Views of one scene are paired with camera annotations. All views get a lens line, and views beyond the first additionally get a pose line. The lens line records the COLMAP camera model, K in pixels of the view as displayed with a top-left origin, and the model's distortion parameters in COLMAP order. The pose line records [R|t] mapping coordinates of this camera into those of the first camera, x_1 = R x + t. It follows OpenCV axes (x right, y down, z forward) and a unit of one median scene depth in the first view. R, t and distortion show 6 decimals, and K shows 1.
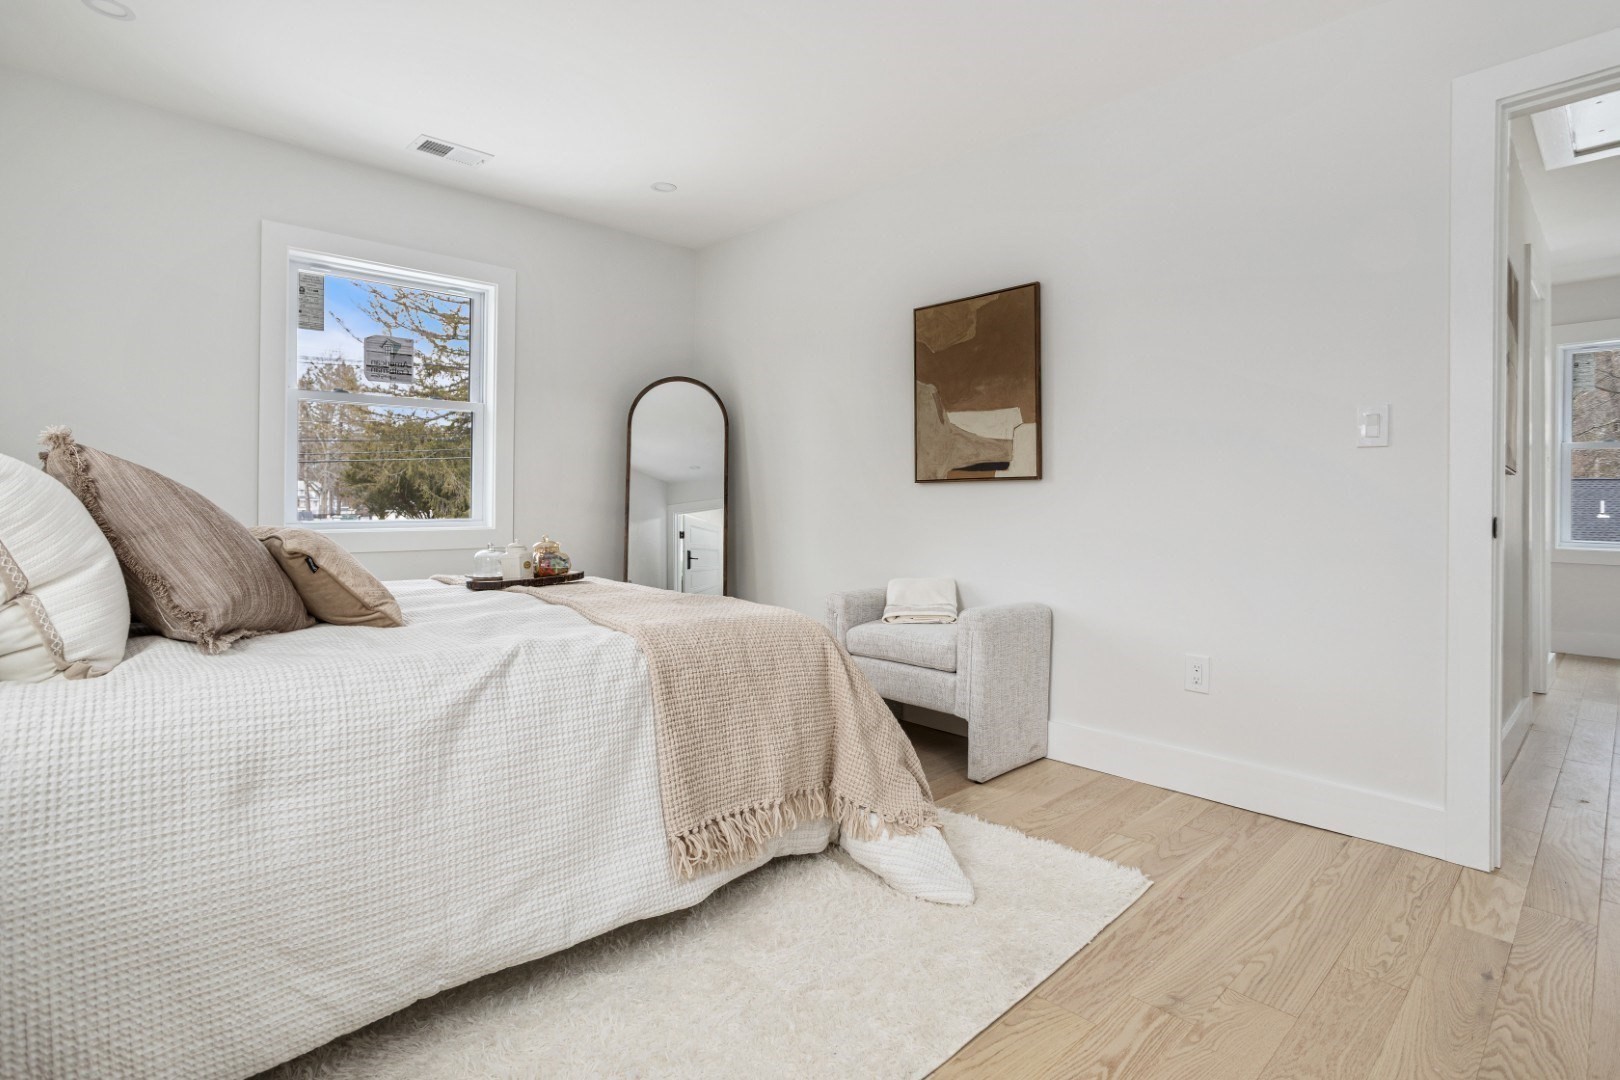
lens RADIAL K [[799.2, 0, 807.5], [0, 799.2, 497.4], [0, 0, 1]] dist [-0.045719, 0.031267]
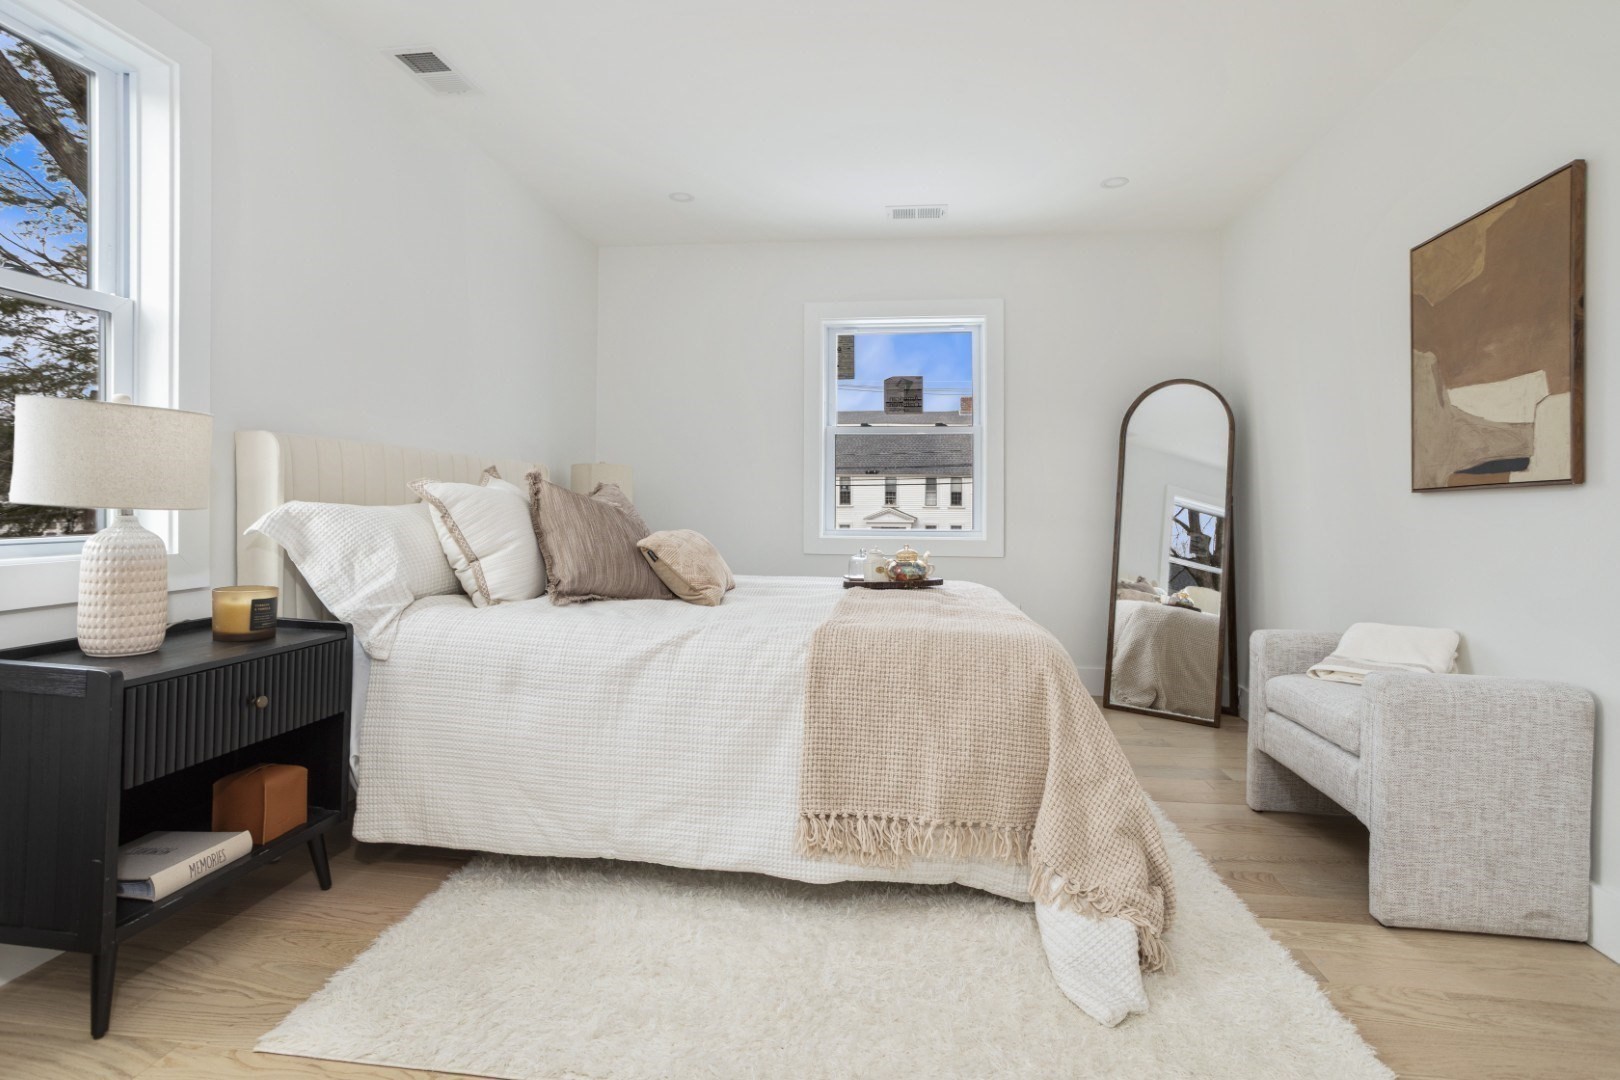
lens RADIAL K [[783.5, 0, 815.0], [0, 783.5, 514.4], [0, 0, 1]] dist [-0.044900, 0.028727]
pose [[0.643772, 0.006549, -0.765189, 0.369279], [-0.004054, 0.999979, 0.005147, 0.000152], [0.765206, -0.000211, 0.643785, 0.168642]]
